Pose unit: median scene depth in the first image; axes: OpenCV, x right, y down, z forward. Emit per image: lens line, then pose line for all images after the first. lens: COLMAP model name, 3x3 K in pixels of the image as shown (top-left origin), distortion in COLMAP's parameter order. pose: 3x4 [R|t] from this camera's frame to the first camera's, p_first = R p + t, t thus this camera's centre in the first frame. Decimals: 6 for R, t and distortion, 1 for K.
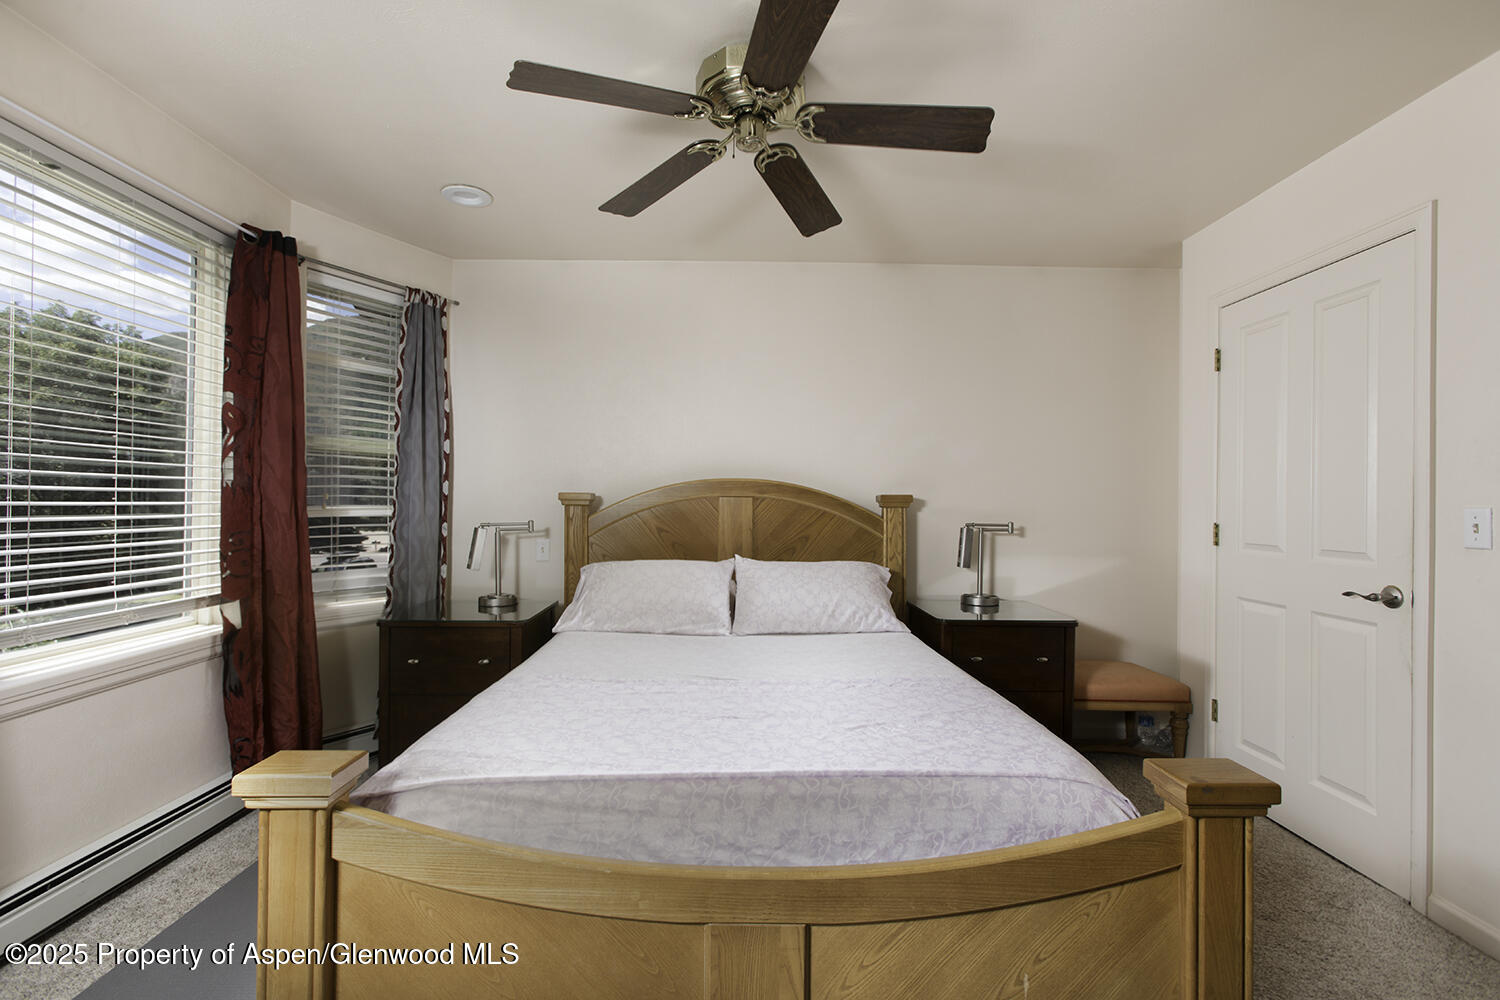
lens RADIAL K [[668.2, 0, 745.3], [0, 668.2, 498.3], [0, 0, 1]] dist [-0.000141, 0.000169]
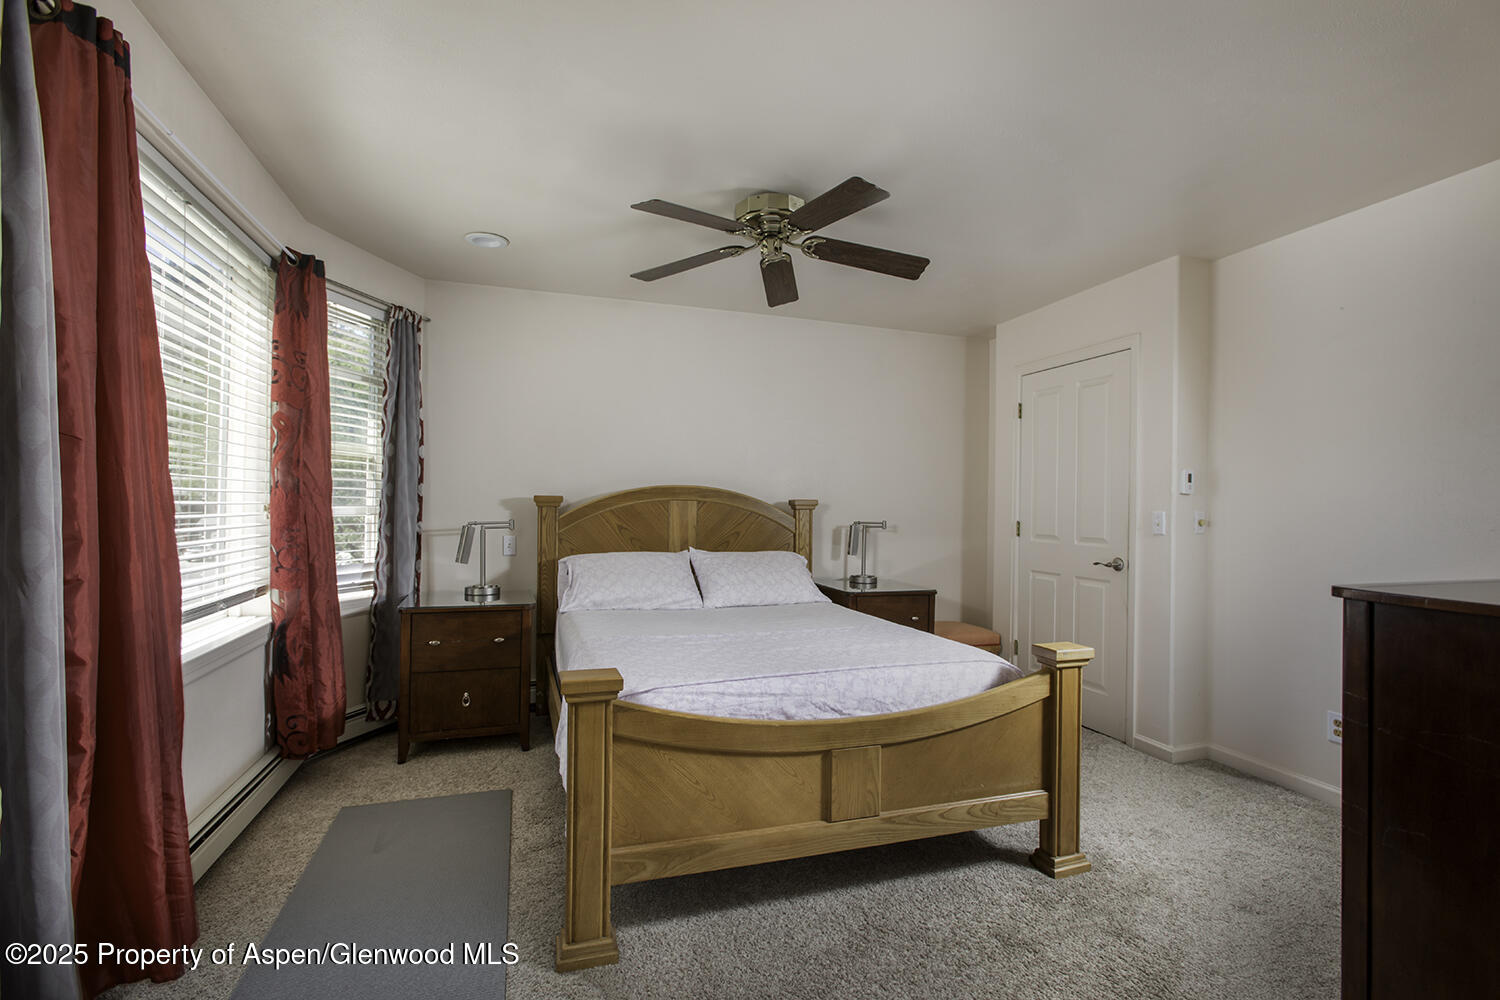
lens RADIAL K [[683.0, 0, 741.1], [0, 683.0, 500.0], [0, 0, 1]] dist [-0.019538, 0.015113]
pose [[0.953637, 0.008084, 0.300850, -0.306687], [-0.009109, 0.999956, 0.002007, -0.006036], [-0.300821, -0.004654, 0.953669, -0.233057]]
